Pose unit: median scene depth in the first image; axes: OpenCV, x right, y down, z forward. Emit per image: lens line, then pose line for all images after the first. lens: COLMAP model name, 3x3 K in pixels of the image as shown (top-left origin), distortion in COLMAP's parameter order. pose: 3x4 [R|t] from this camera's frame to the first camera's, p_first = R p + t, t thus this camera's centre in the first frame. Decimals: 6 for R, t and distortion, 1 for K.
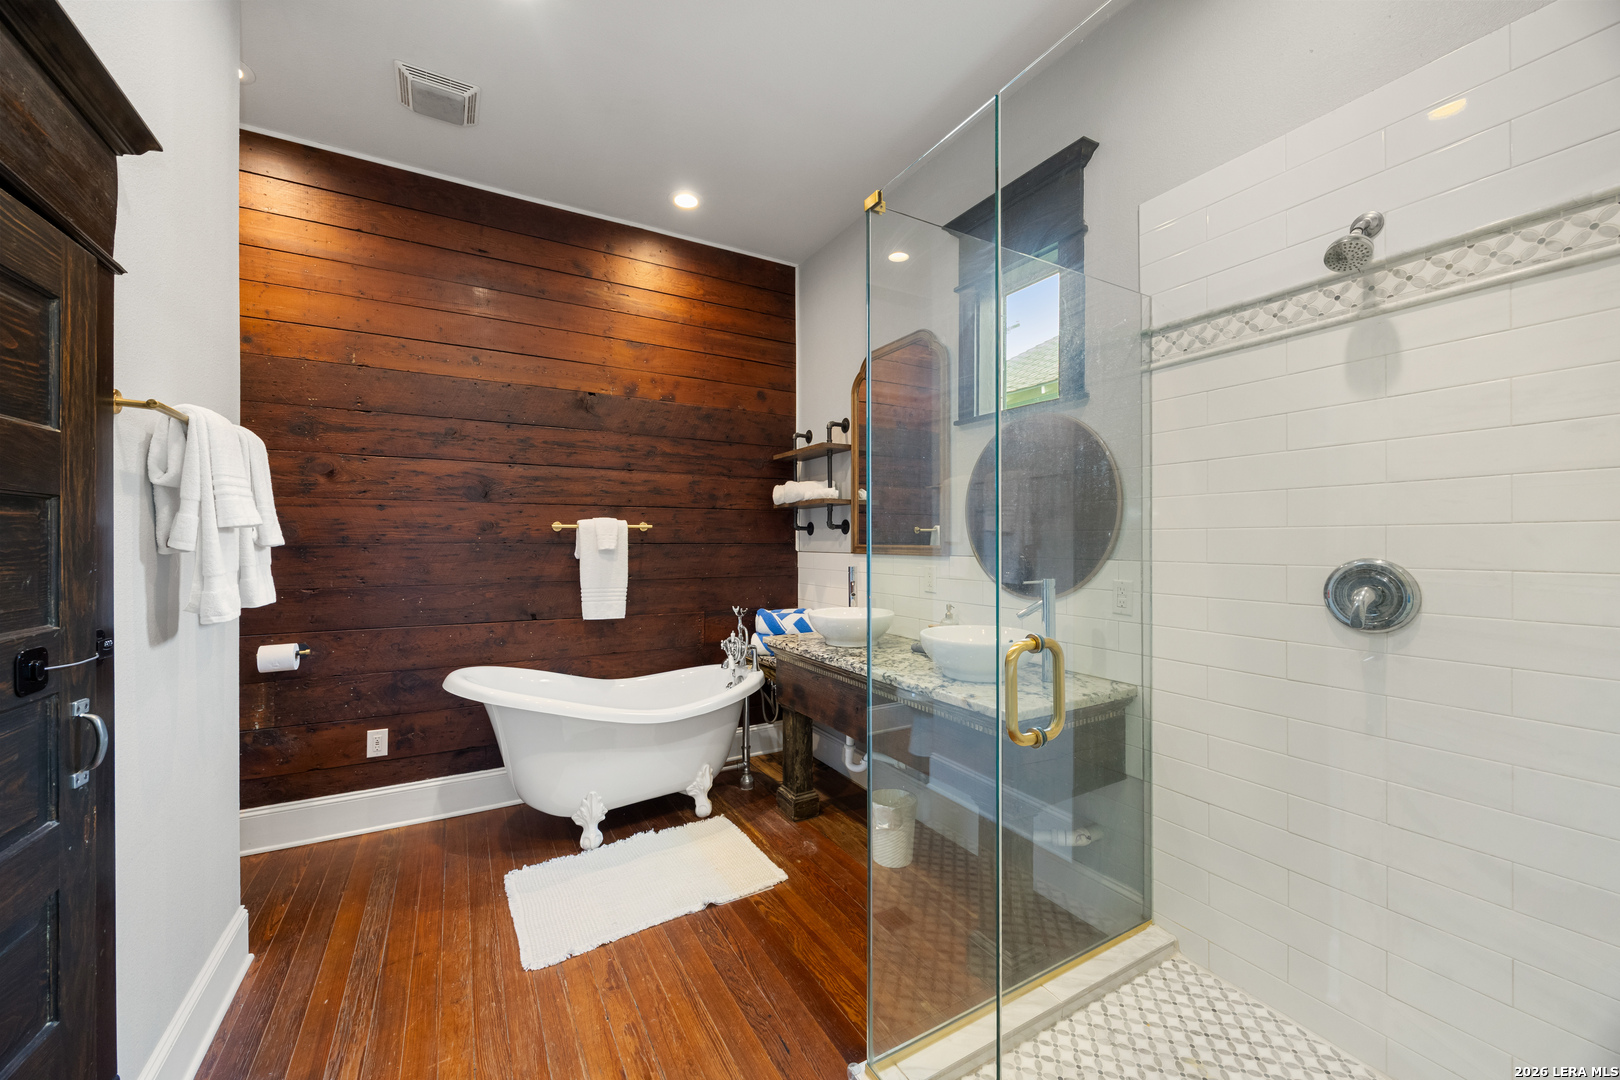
lens RADIAL K [[620.0, 0, 809.1], [0, 620.0, 538.4], [0, 0, 1]] dist [-0.001418, -0.000280]
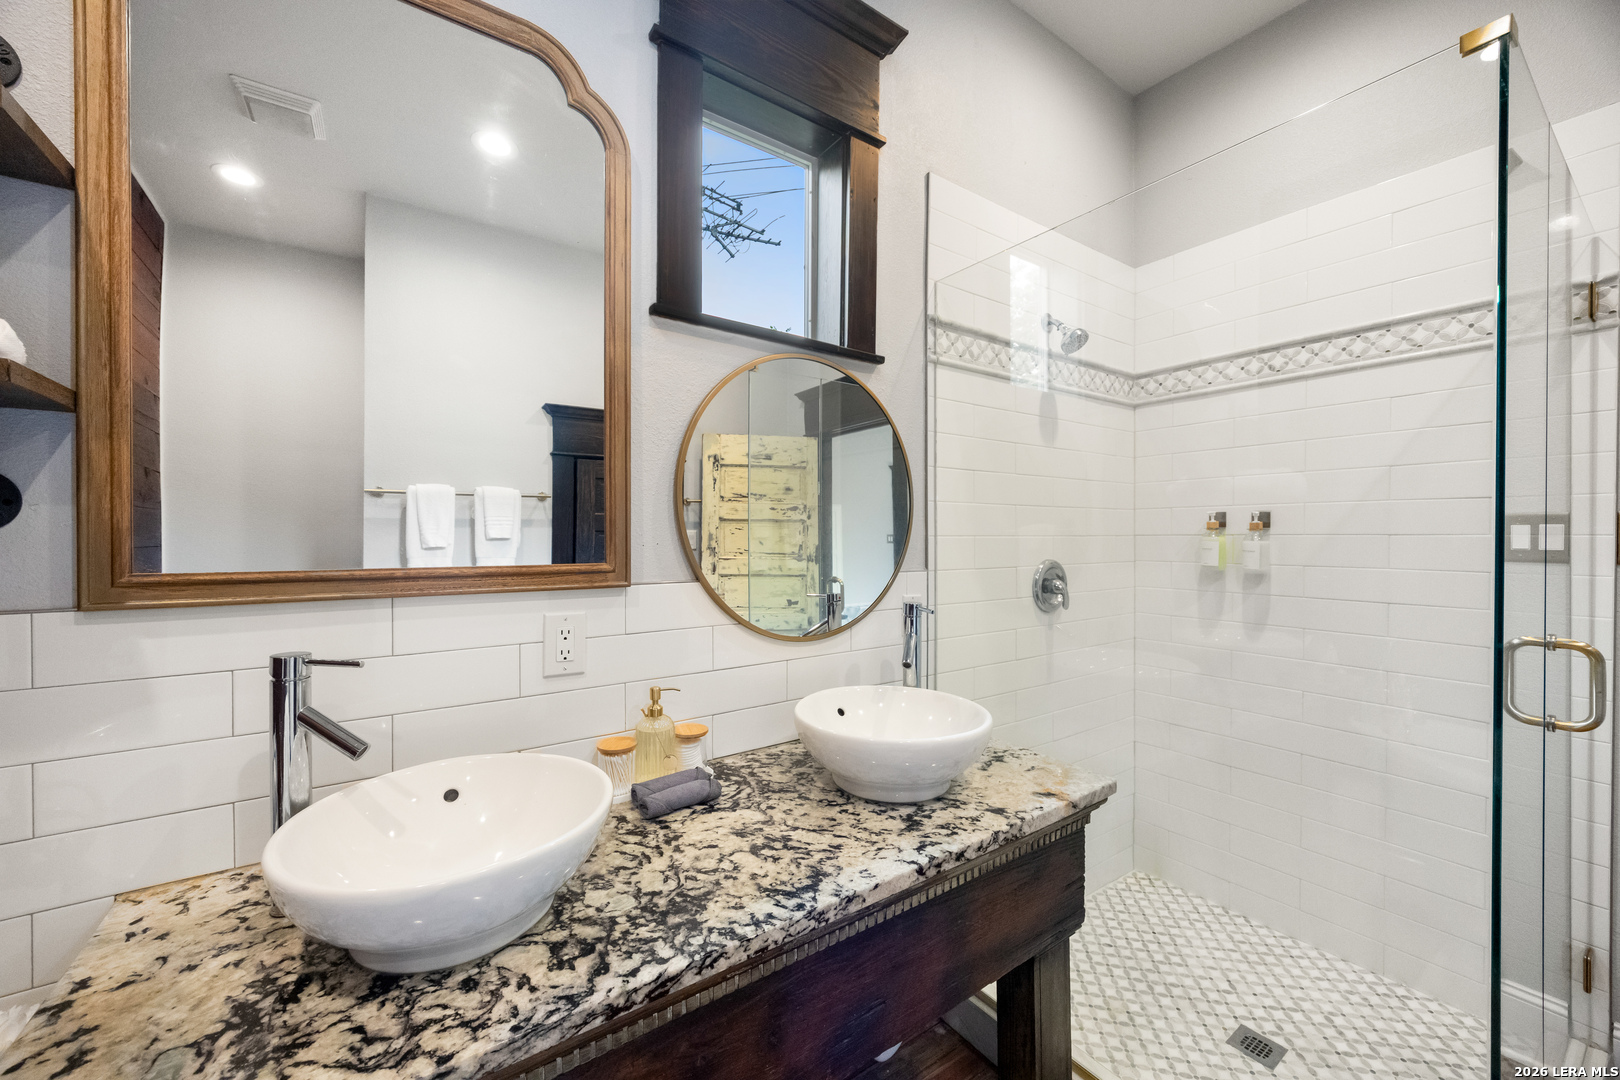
lens RADIAL K [[620.0, 0, 806.1], [0, 620.0, 536.7], [0, 0, 1]] dist [-0.001418, -0.000280]
pose [[-0.083397, 0.002739, 0.996513, -0.228771], [-0.006357, 0.999974, -0.003281, -0.005968], [-0.996496, -0.006608, -0.083378, 0.840691]]
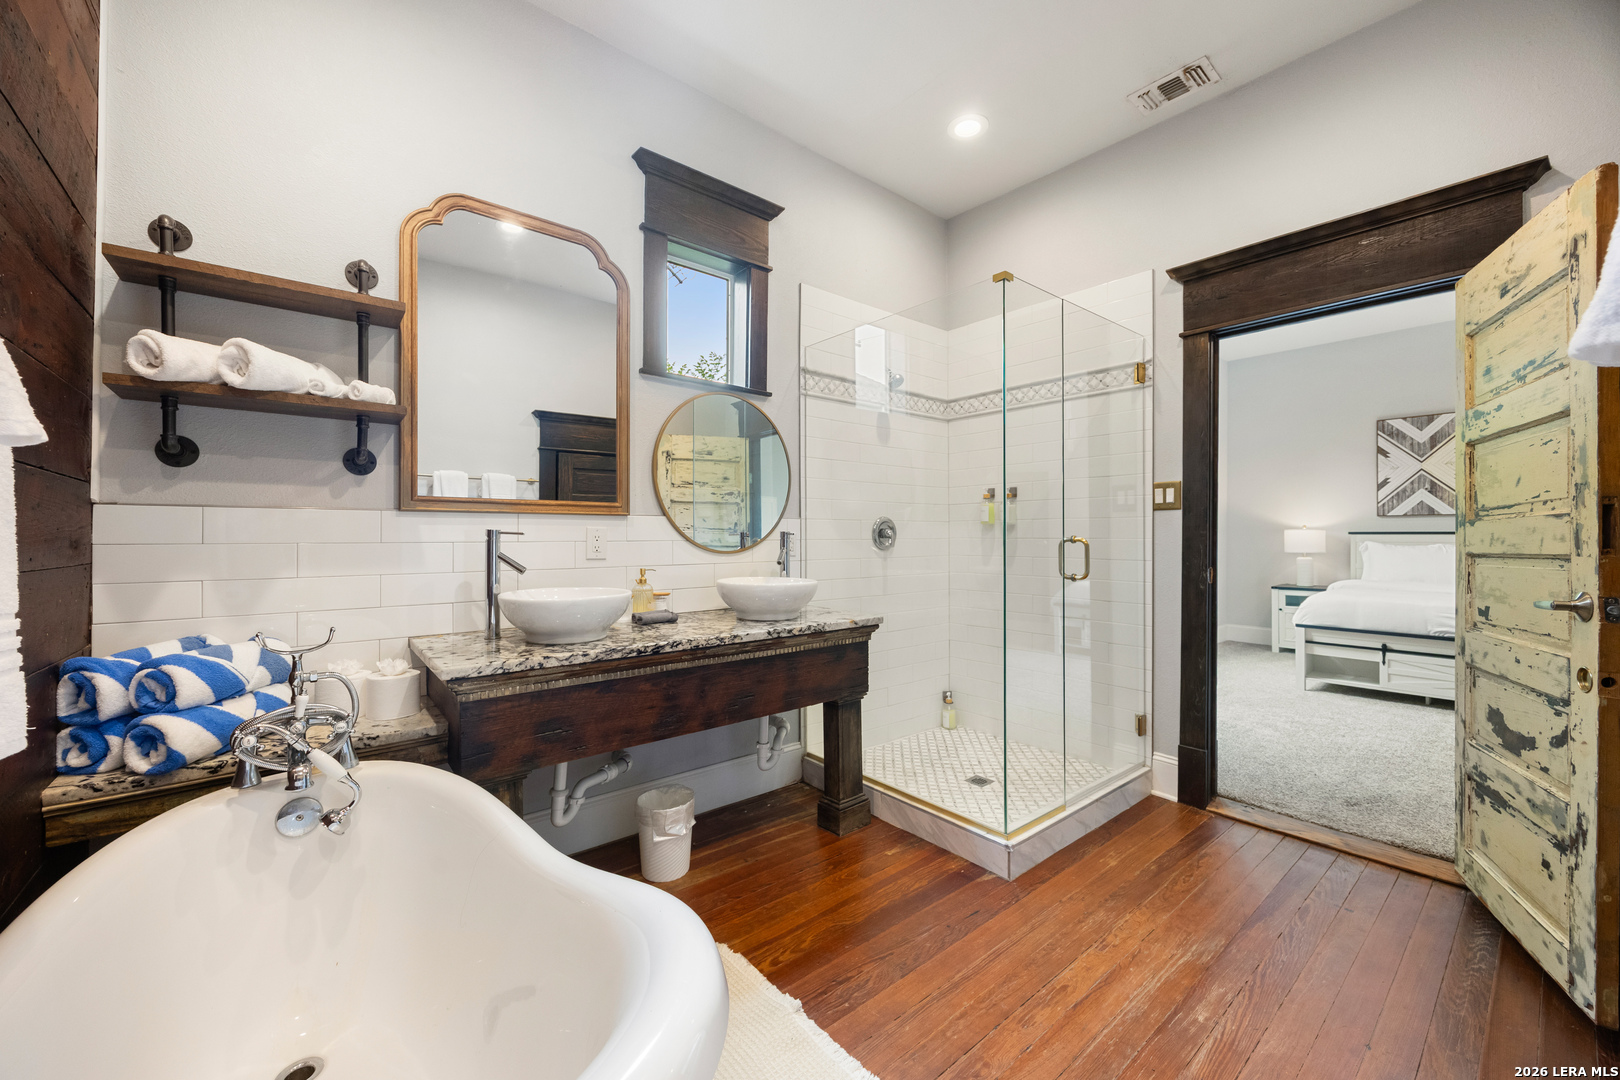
lens RADIAL K [[620.0, 0, 808.3], [0, 620.0, 529.3], [0, 0, 1]] dist [-0.001418, -0.000280]
pose [[-0.169906, 0.015039, 0.985346, -0.637146], [-0.004058, 0.999864, -0.015961, 0.057562], [-0.985452, -0.006710, -0.169822, 0.831871]]
